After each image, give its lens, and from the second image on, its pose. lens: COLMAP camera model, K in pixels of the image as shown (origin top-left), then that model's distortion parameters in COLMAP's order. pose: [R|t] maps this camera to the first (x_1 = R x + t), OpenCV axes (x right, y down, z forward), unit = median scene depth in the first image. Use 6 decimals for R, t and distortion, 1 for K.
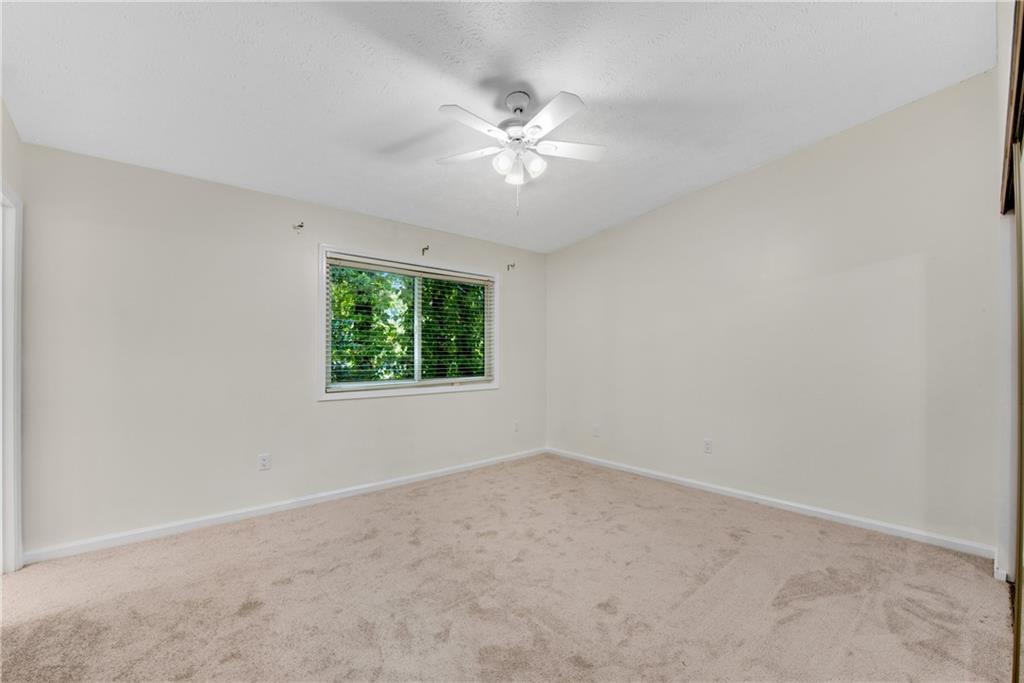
lens RADIAL K [[455.9, 0, 517.7], [0, 455.9, 345.9], [0, 0, 1]] dist [-0.005188, -0.002796]
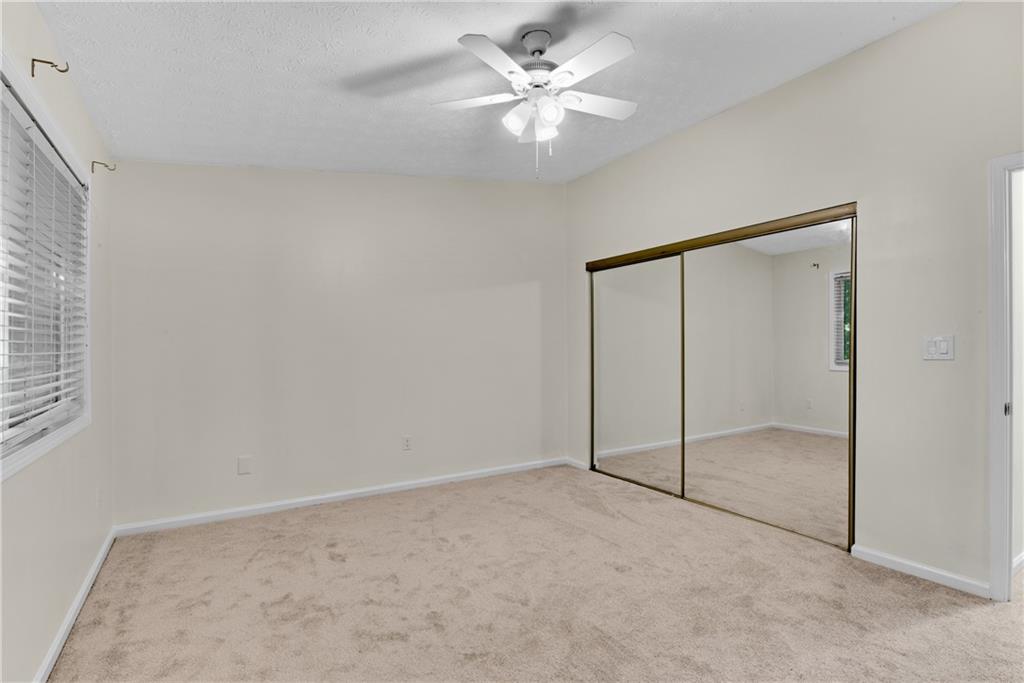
lens RADIAL K [[455.9, 0, 517.2], [0, 455.9, 344.5], [0, 0, 1]] dist [-0.005188, -0.002796]
pose [[0.171938, 0.004505, 0.985097, -0.758021], [-0.005822, 0.999977, -0.003557, -0.015215], [-0.985090, -0.005124, 0.171961, 0.766385]]
